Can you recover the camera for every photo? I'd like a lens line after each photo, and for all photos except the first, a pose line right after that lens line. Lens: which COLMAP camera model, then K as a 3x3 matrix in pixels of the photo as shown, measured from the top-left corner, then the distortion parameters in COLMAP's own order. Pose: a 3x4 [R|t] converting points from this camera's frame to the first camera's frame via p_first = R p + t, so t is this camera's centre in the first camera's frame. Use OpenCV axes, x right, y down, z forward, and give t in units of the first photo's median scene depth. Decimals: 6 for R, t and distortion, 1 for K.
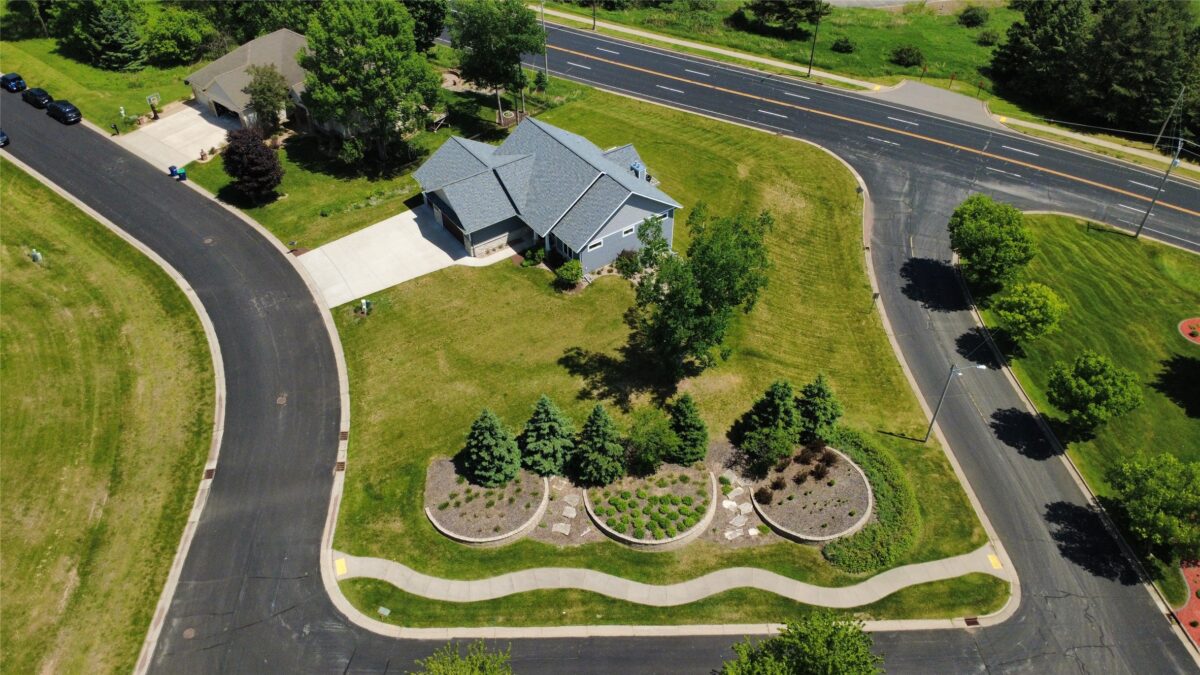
lens RADIAL K [[872.9, 0, 600.0], [0, 872.9, 337.5], [0, 0, 1]] dist [0.001097, -0.003592]
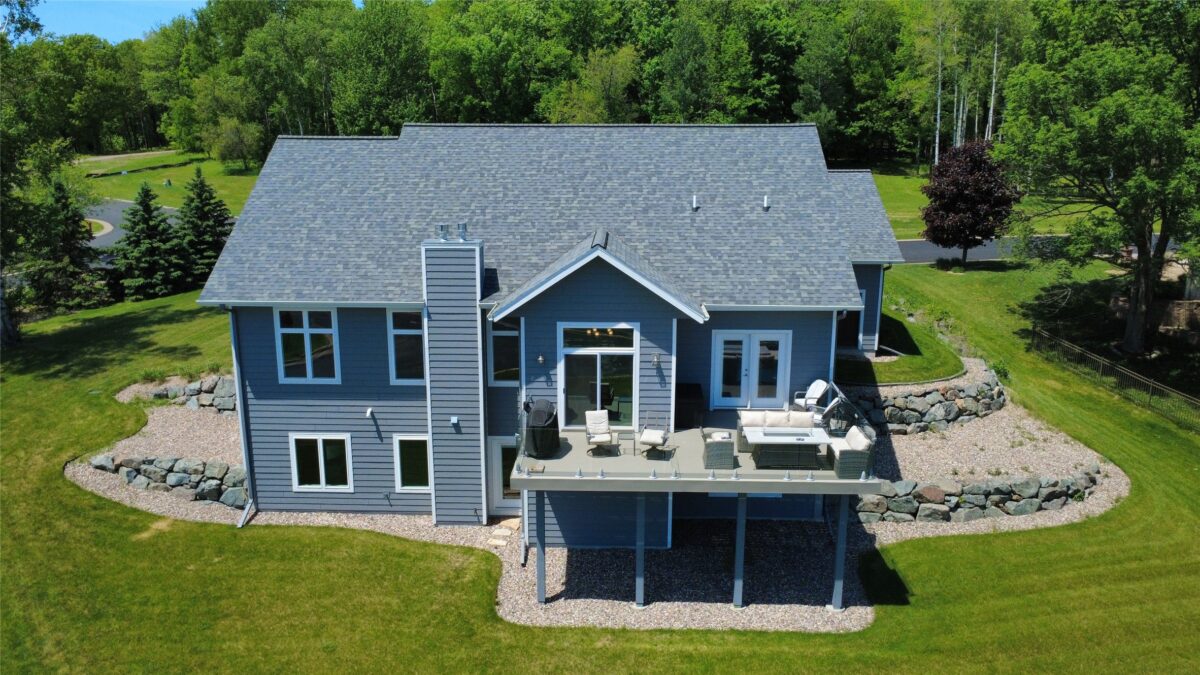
lens RADIAL K [[872.9, 0, 600.0], [0, 872.9, 337.5], [0, 0, 1]] dist [0.001097, -0.003592]
pose [[-0.605301, 0.176332, -0.776220, 0.271107], [-0.532958, 0.634537, 0.559749, -0.421939], [0.591242, 0.752509, -0.290108, 1.371068]]
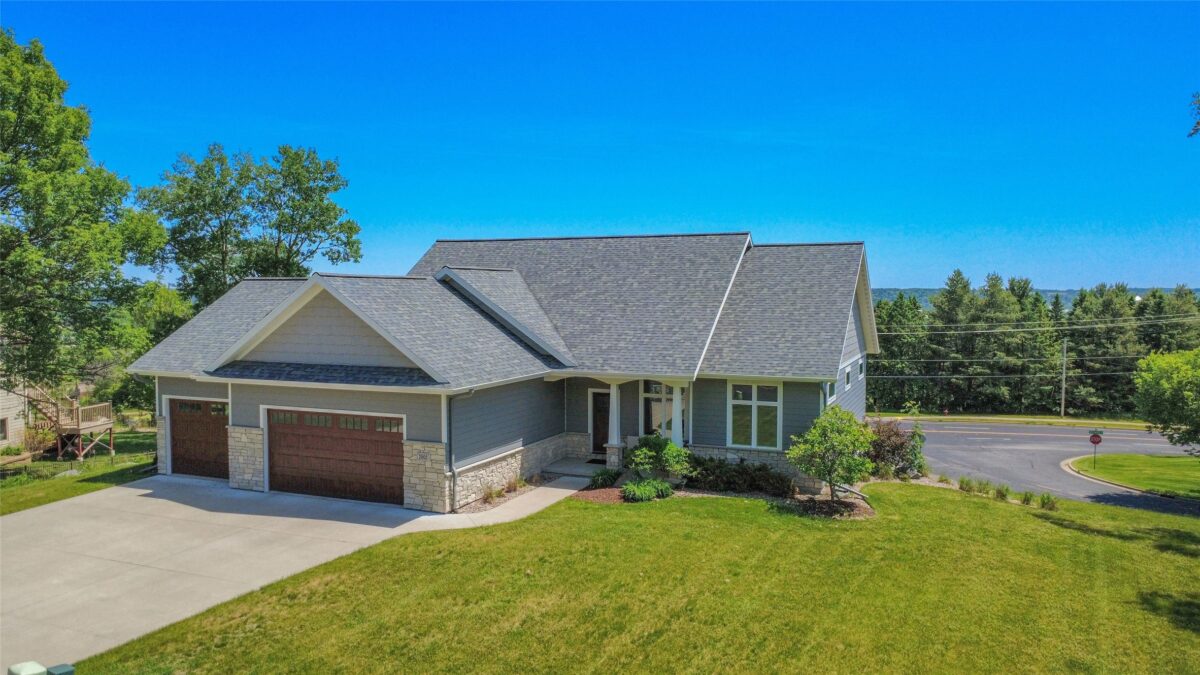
lens RADIAL K [[872.9, 0, 600.0], [0, 872.9, 337.5], [0, 0, 1]] dist [0.001097, -0.003592]
pose [[0.855923, -0.024360, 0.516530, -0.288420], [0.343185, 0.773957, -0.532179, 0.031084], [-0.386808, 0.632769, 0.670807, 0.902762]]
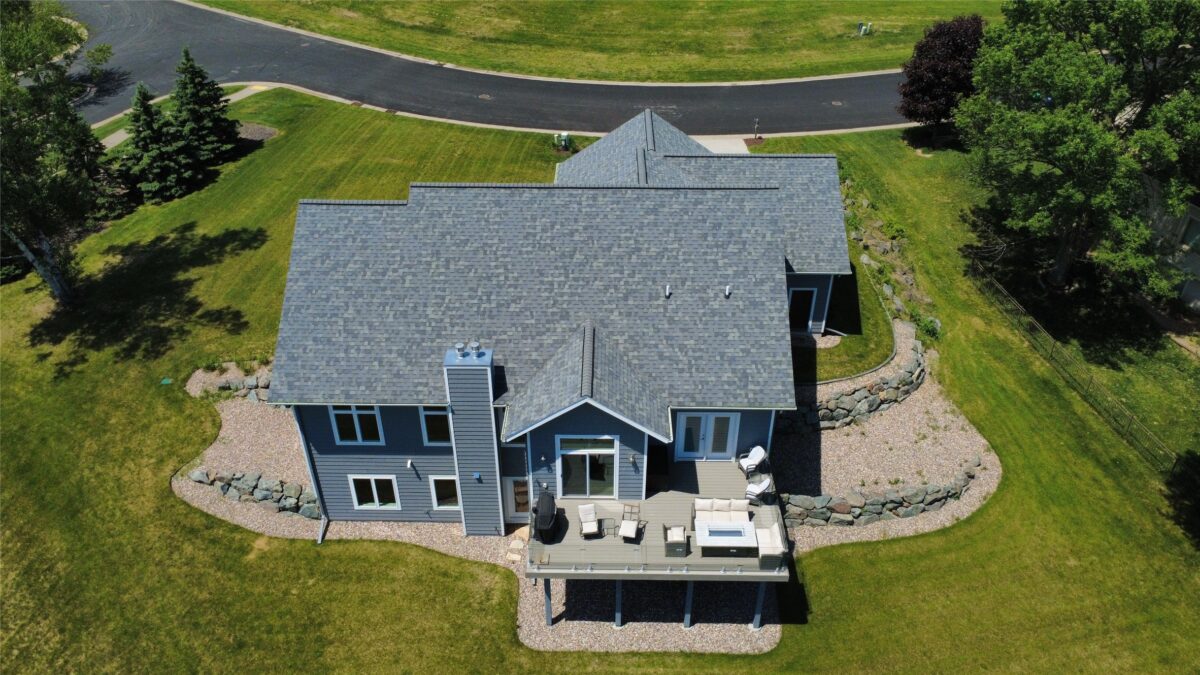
lens RADIAL K [[872.9, 0, 600.0], [0, 872.9, 337.5], [0, 0, 1]] dist [0.001097, -0.003592]
pose [[-0.594463, 0.456681, -0.661858, 0.270153], [-0.537442, 0.386596, 0.749466, -0.564201], [0.598139, 0.801240, 0.015622, 1.244245]]
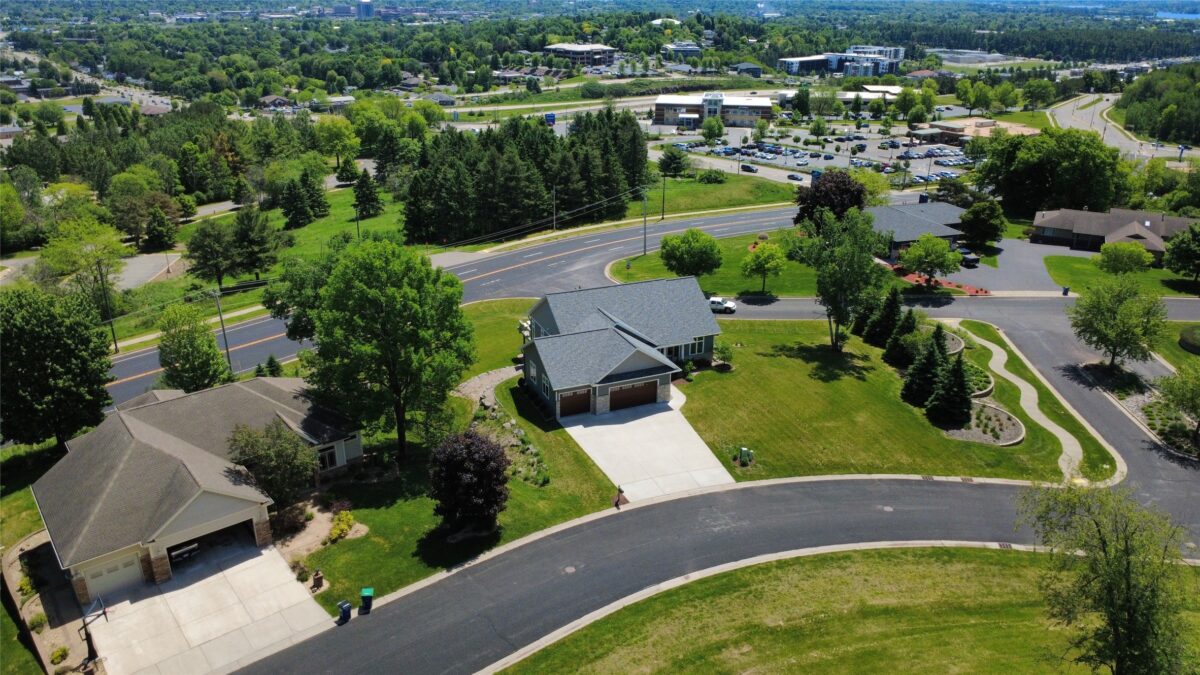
lens RADIAL K [[872.9, 0, 600.0], [0, 872.9, 337.5], [0, 0, 1]] dist [0.001097, -0.003592]
pose [[0.214345, -0.364061, 0.906375, -1.202484], [0.646391, 0.748553, 0.147806, -0.400379], [-0.732280, 0.554192, 0.395775, 0.746588]]
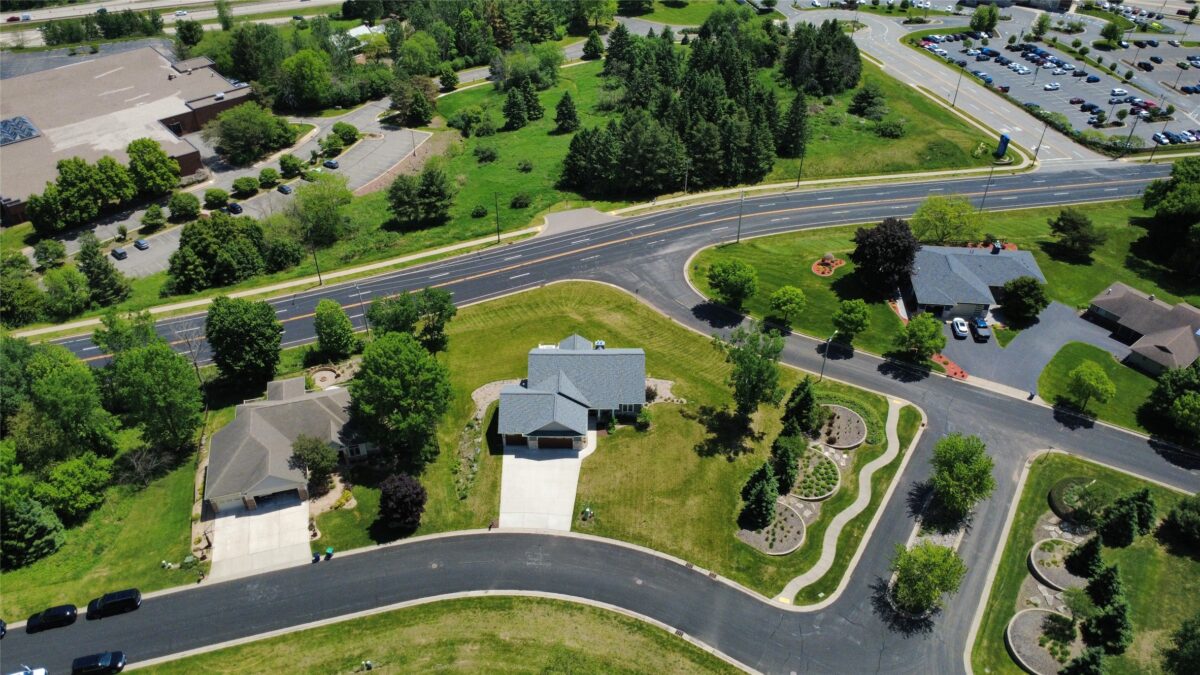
lens RADIAL K [[872.9, 0, 600.0], [0, 872.9, 337.5], [0, 0, 1]] dist [0.001097, -0.003592]
pose [[0.583885, -0.496256, 0.642501, -1.148955], [0.537948, 0.829232, 0.151612, -0.534857], [-0.608021, 0.257108, 0.751136, -0.192001]]
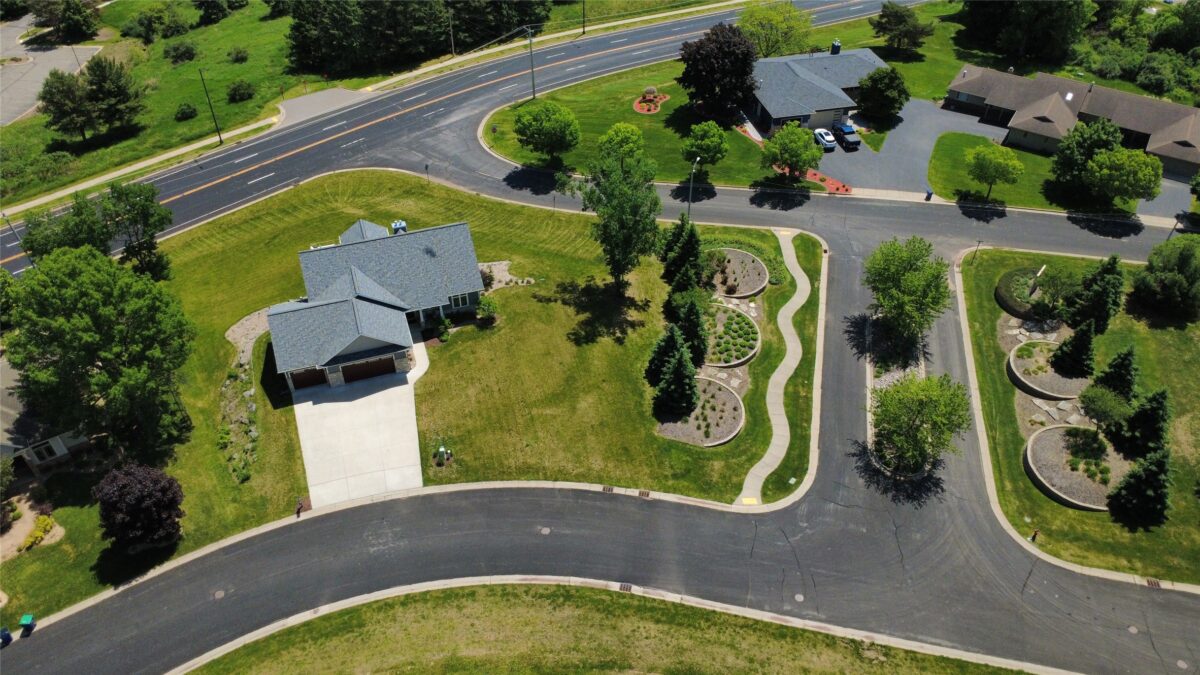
lens RADIAL K [[872.9, 0, 600.0], [0, 872.9, 337.5], [0, 0, 1]] dist [0.001097, -0.003592]
pose [[0.290513, -0.629524, 0.720626, -0.923850], [0.634125, 0.690648, 0.347694, -0.389005], [-0.716580, 0.355958, 0.599839, 0.268368]]
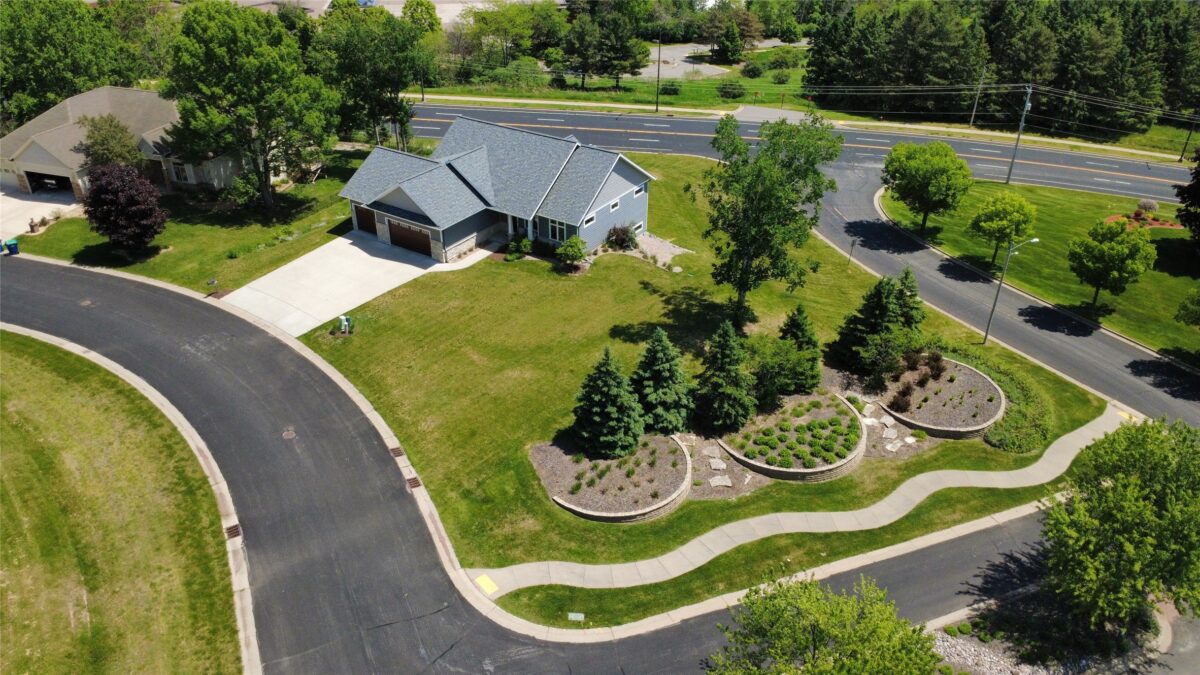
lens RADIAL K [[872.9, 0, 600.0], [0, 872.9, 337.5], [0, 0, 1]] dist [0.001097, -0.003592]
pose [[0.934601, -0.178067, 0.307918, -0.328589], [0.232530, 0.960941, -0.150076, 0.163846], [-0.269167, 0.211862, 0.939502, 0.214012]]
